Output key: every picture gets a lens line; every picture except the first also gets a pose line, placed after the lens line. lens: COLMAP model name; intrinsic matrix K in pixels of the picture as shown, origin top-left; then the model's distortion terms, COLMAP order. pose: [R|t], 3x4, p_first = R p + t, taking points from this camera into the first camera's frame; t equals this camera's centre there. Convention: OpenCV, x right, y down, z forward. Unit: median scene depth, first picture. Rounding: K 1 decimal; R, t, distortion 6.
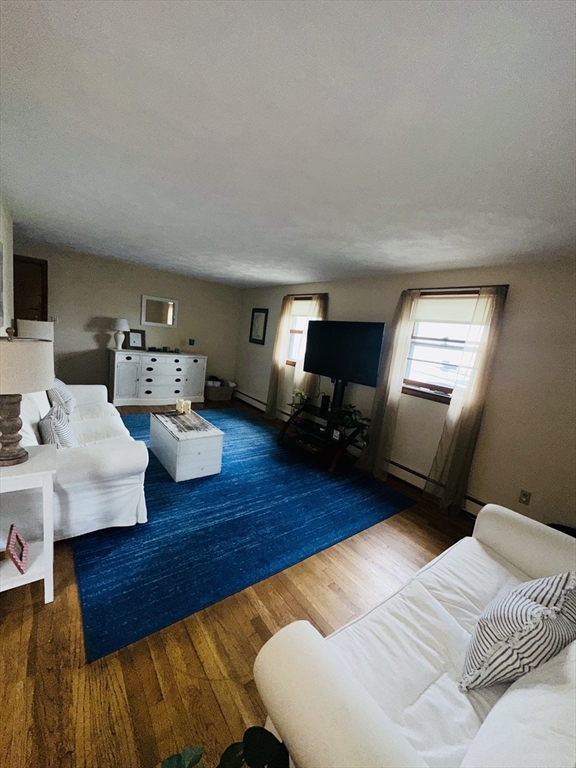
lens RADIAL K [[305.2, 0, 286.7], [0, 305.2, 383.2], [0, 0, 1]] dist [0.000283, 0.000071]
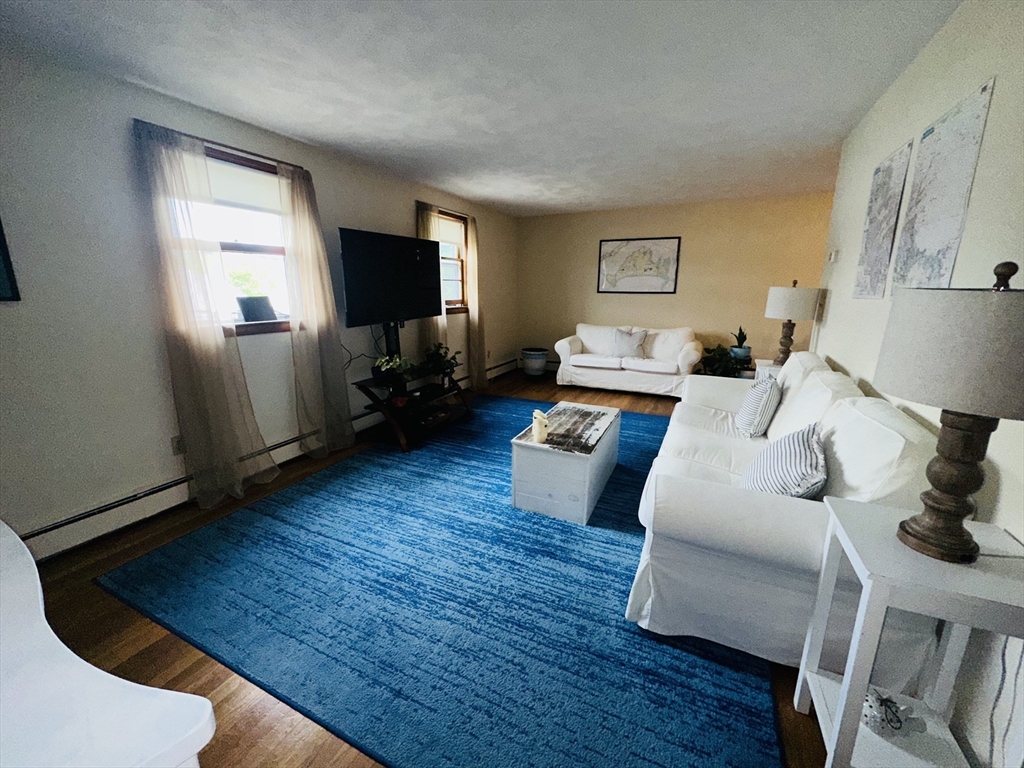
lens RADIAL K [[406.9, 0, 516.7], [0, 406.9, 379.9], [0, 0, 1]] dist [0.000283, 0.000071]
pose [[-0.457892, -0.316311, 0.830832, -0.765068], [0.078428, 0.916545, 0.392167, -0.232158], [-0.885542, 0.244731, -0.394871, 1.146428]]
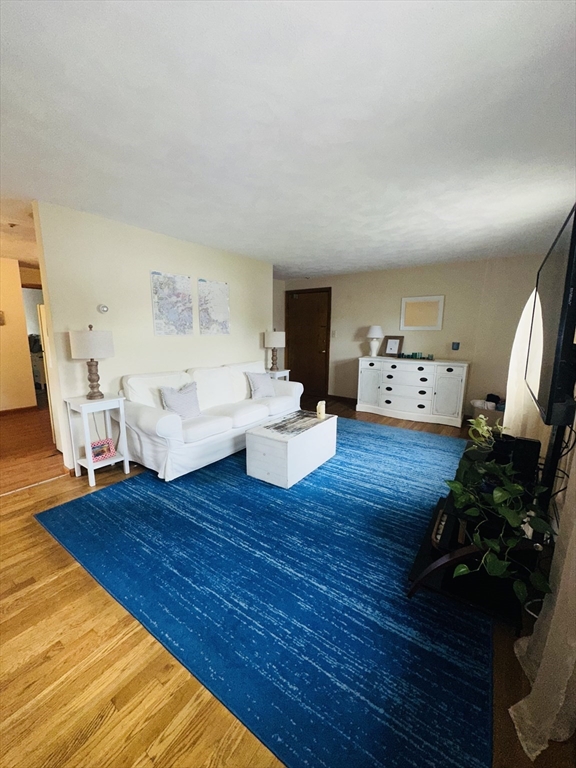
lens RADIAL K [[305.2, 0, 288.6], [0, 305.2, 382.3], [0, 0, 1]] dist [0.000283, 0.000071]
pose [[0.292466, 0.043704, -0.955277, 0.435803], [-0.122254, 0.992467, 0.007977, 0.000317], [0.948429, 0.114453, 0.295605, 0.568455]]
